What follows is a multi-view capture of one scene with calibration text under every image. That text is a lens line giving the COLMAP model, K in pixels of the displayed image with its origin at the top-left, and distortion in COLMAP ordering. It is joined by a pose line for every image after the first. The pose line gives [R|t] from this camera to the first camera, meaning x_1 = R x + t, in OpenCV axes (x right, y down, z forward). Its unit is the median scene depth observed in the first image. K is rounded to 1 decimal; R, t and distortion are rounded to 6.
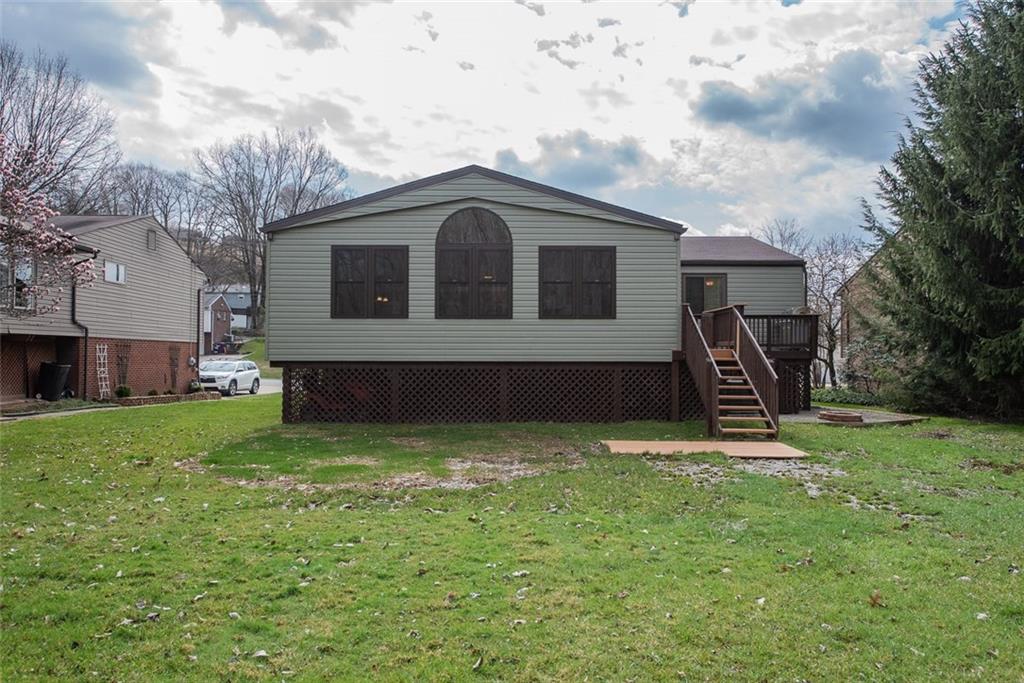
lens RADIAL K [[743.7, 0, 507.9], [0, 743.7, 341.3], [0, 0, 1]] dist [-0.000288, -0.003787]
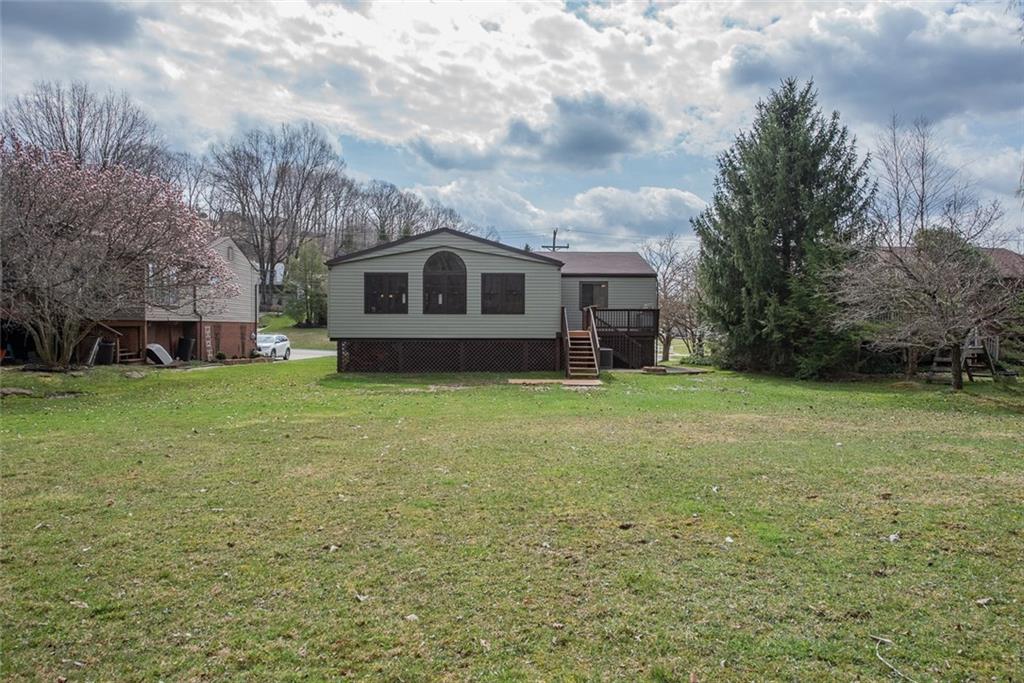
lens RADIAL K [[743.7, 0, 517.4], [0, 743.7, 340.4], [0, 0, 1]] dist [-0.000288, -0.003787]
pose [[0.999695, 0.000791, 0.024676, 0.083184], [-0.001735, 0.999265, 0.038297, -0.035193], [-0.024628, -0.038328, 0.998962, -0.775474]]
